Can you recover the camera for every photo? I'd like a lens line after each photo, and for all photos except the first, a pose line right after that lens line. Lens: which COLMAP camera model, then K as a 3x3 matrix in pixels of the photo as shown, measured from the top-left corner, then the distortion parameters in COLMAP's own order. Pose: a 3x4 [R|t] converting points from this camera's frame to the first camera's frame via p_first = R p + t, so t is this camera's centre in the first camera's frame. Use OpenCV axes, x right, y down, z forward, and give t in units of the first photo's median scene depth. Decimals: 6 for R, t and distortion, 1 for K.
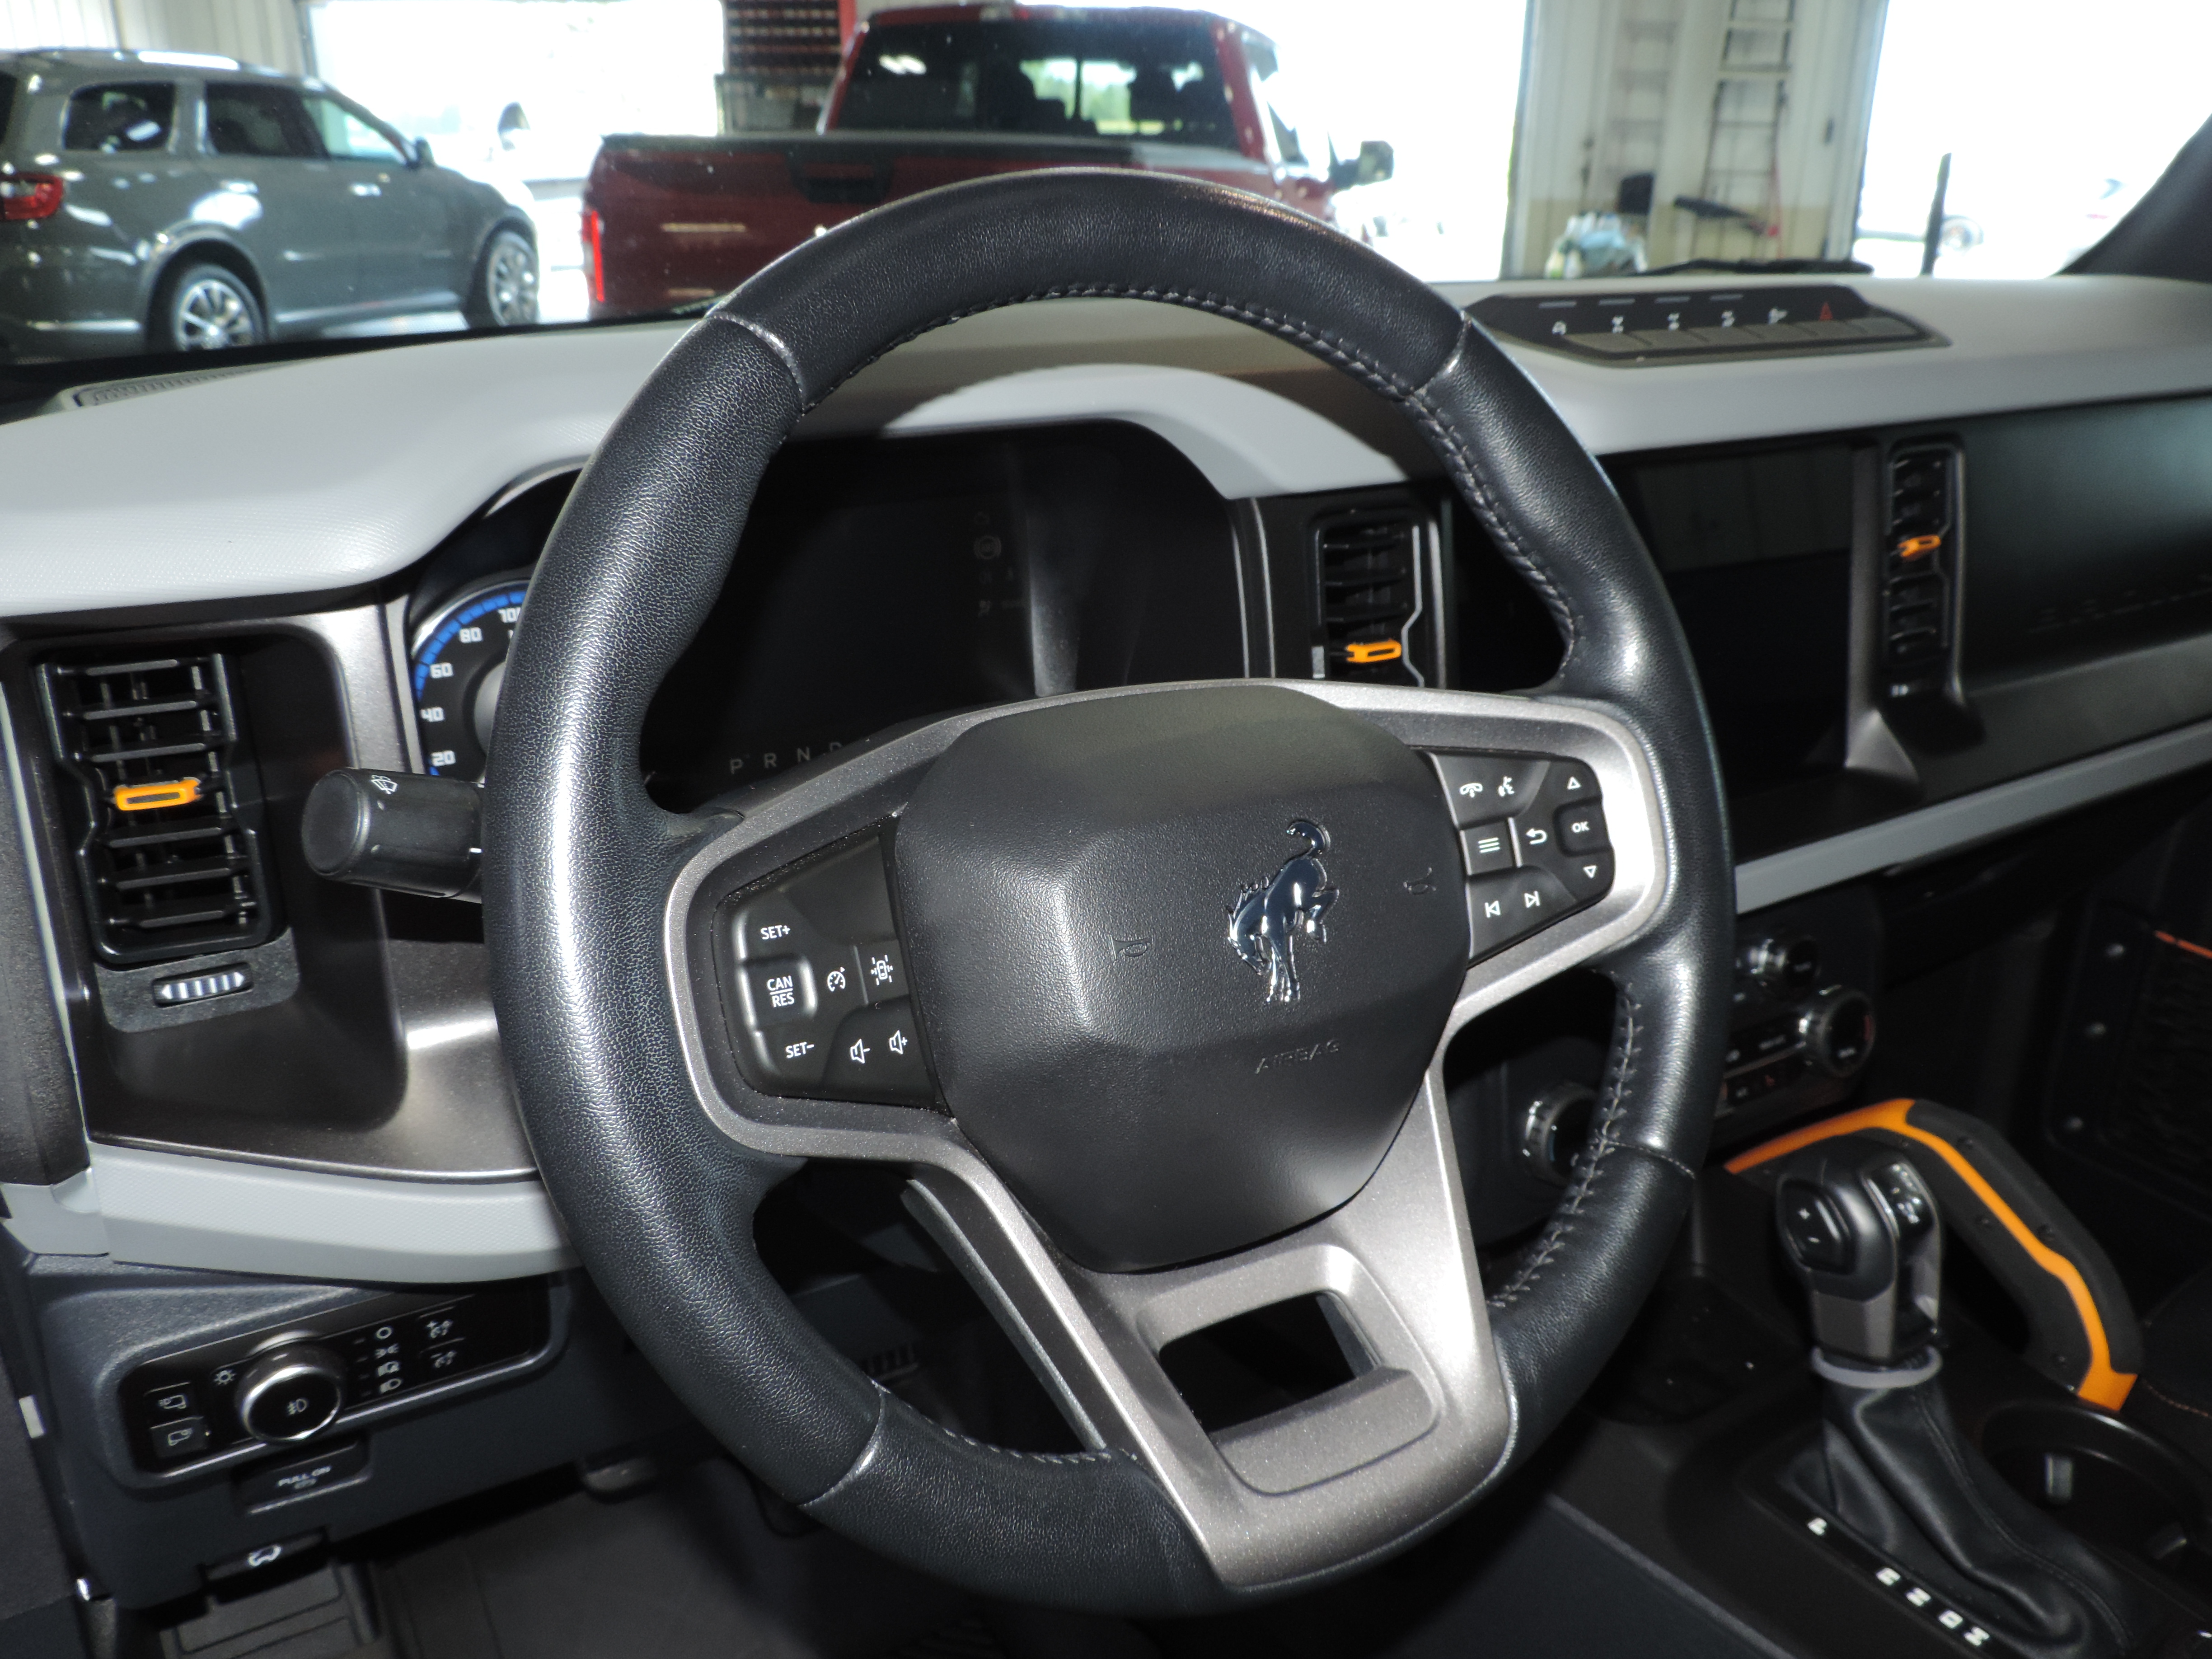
lens RADIAL K [[1783.4, 0, 1104.6], [0, 1783.4, 814.2], [0, 0, 1]] dist [0.018465, -0.015107]
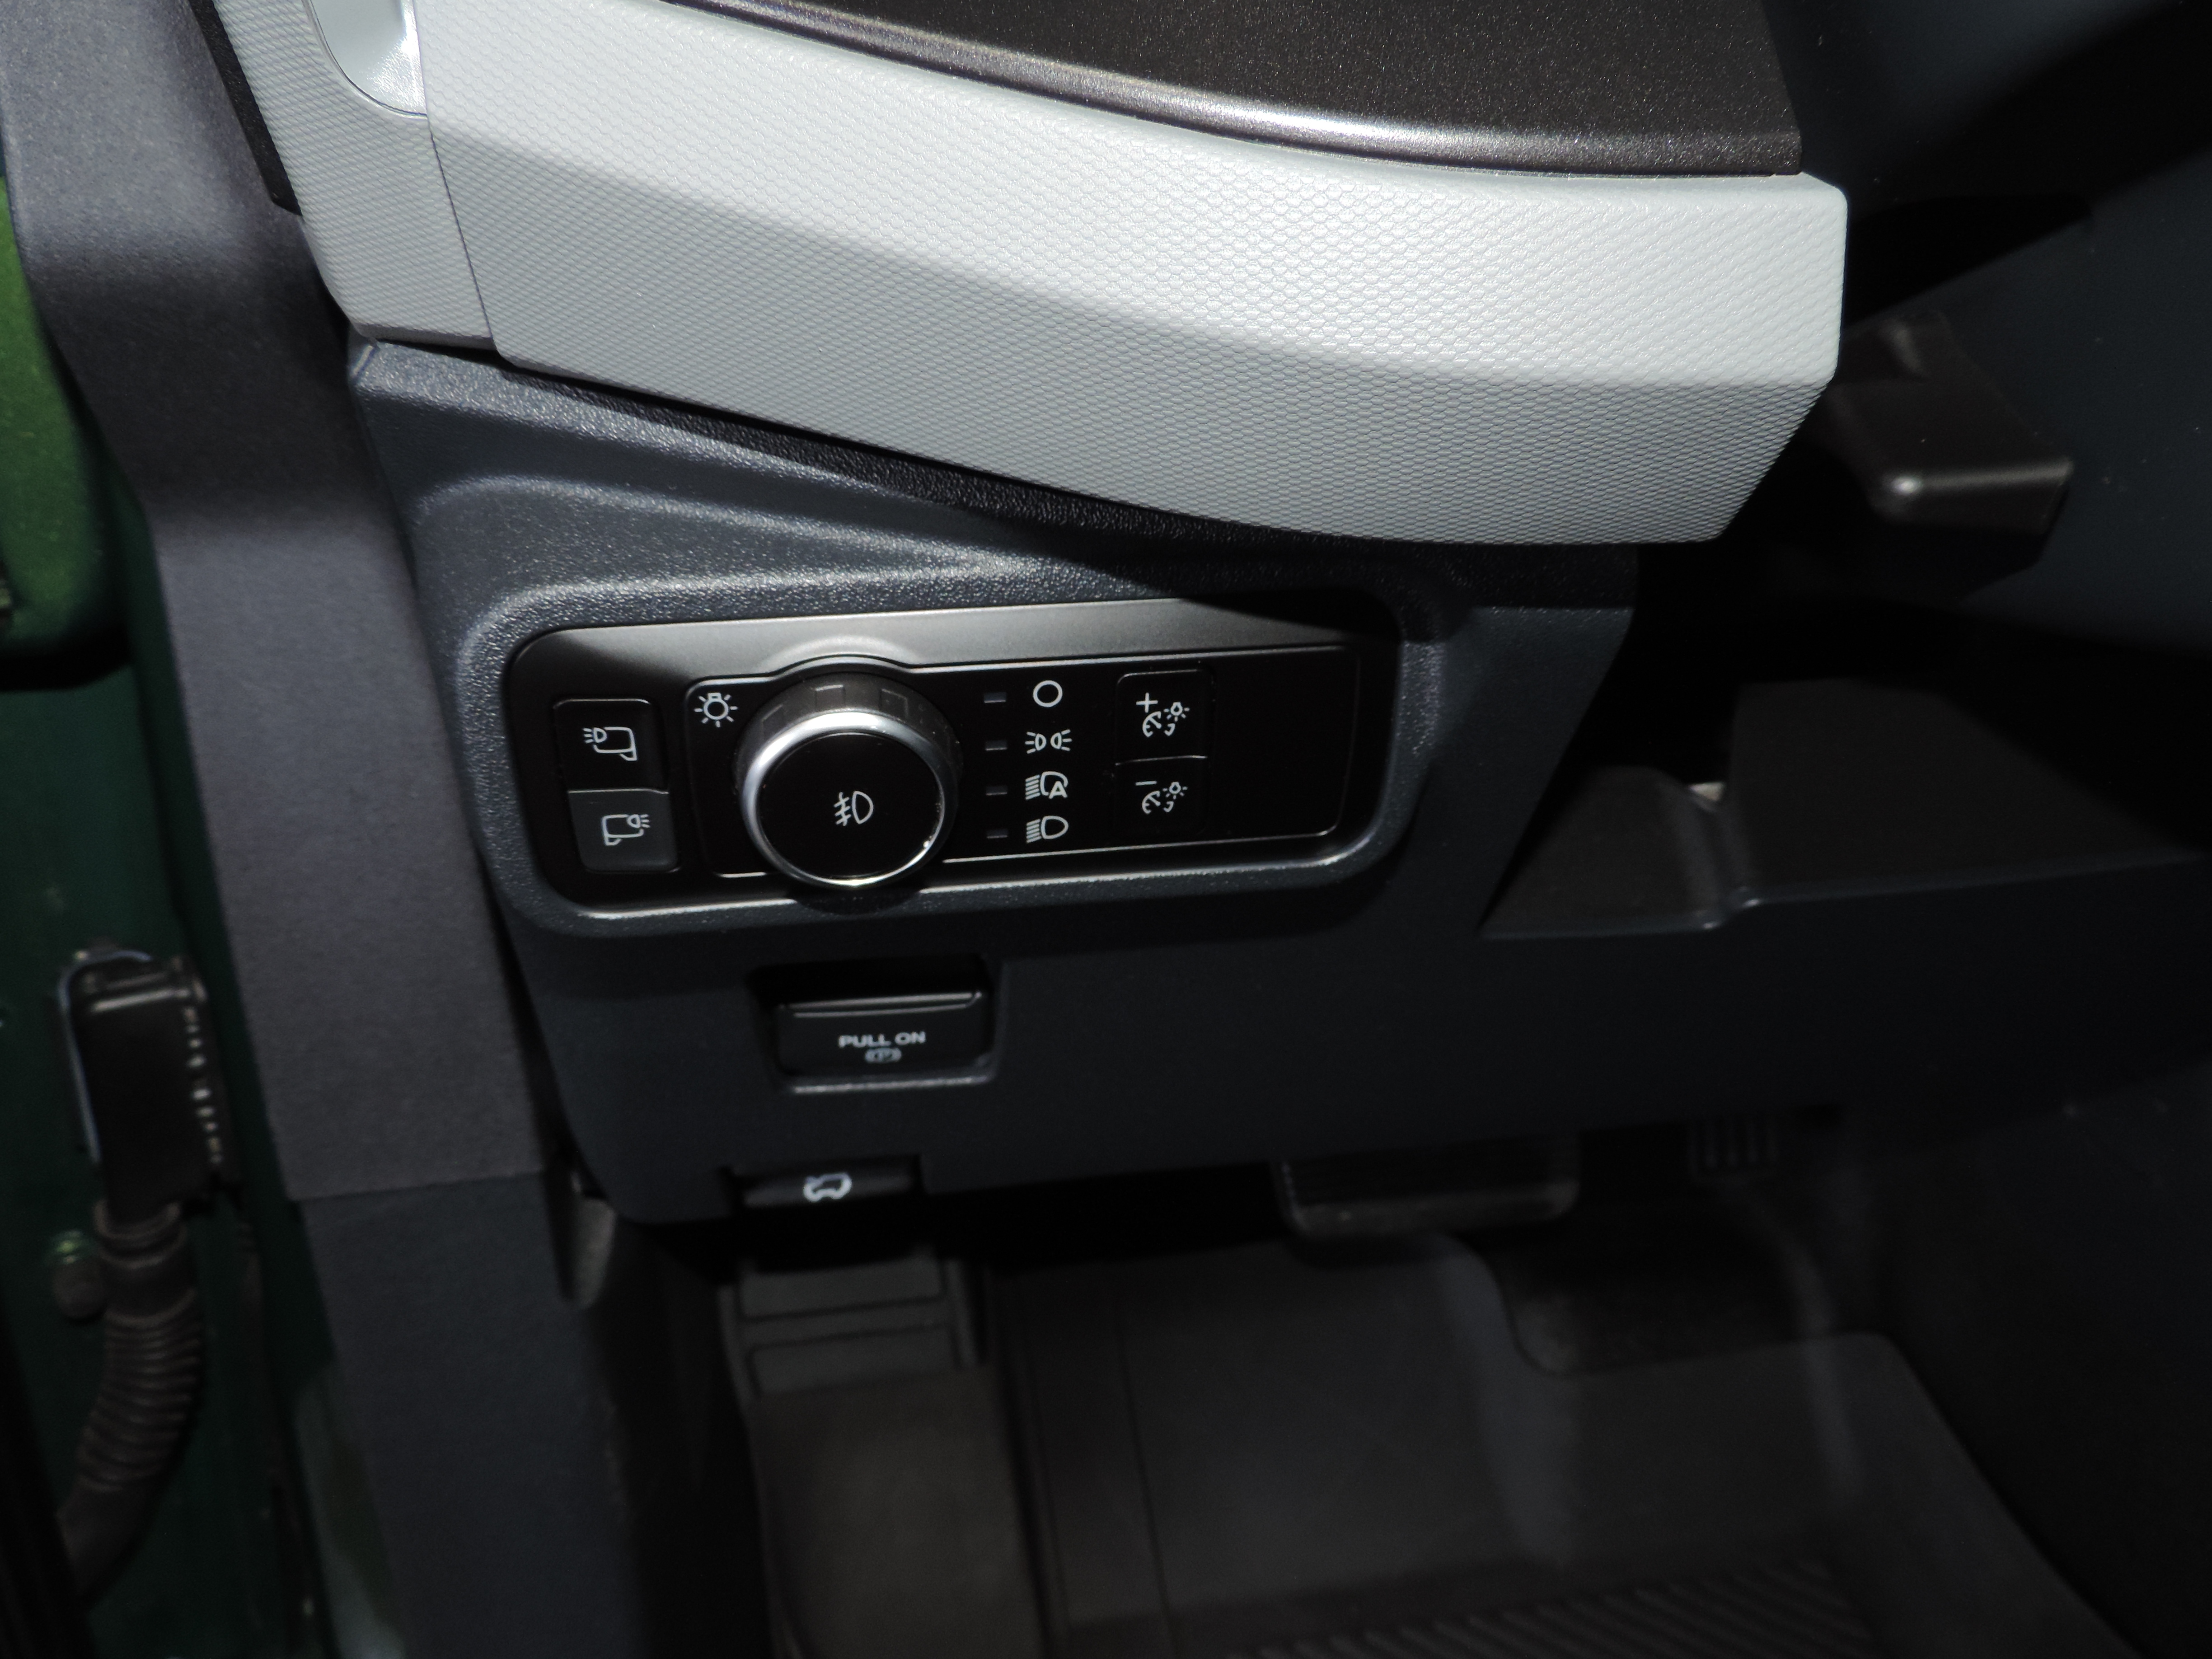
lens RADIAL K [[1783.4, 0, 1101.8], [0, 1783.4, 832.9], [0, 0, 1]] dist [0.018465, -0.015107]
pose [[0.924167, 0.145239, -0.353300, -0.225196], [-0.115921, 0.987914, 0.102898, 0.271826], [0.363975, -0.054140, 0.929834, 0.582182]]
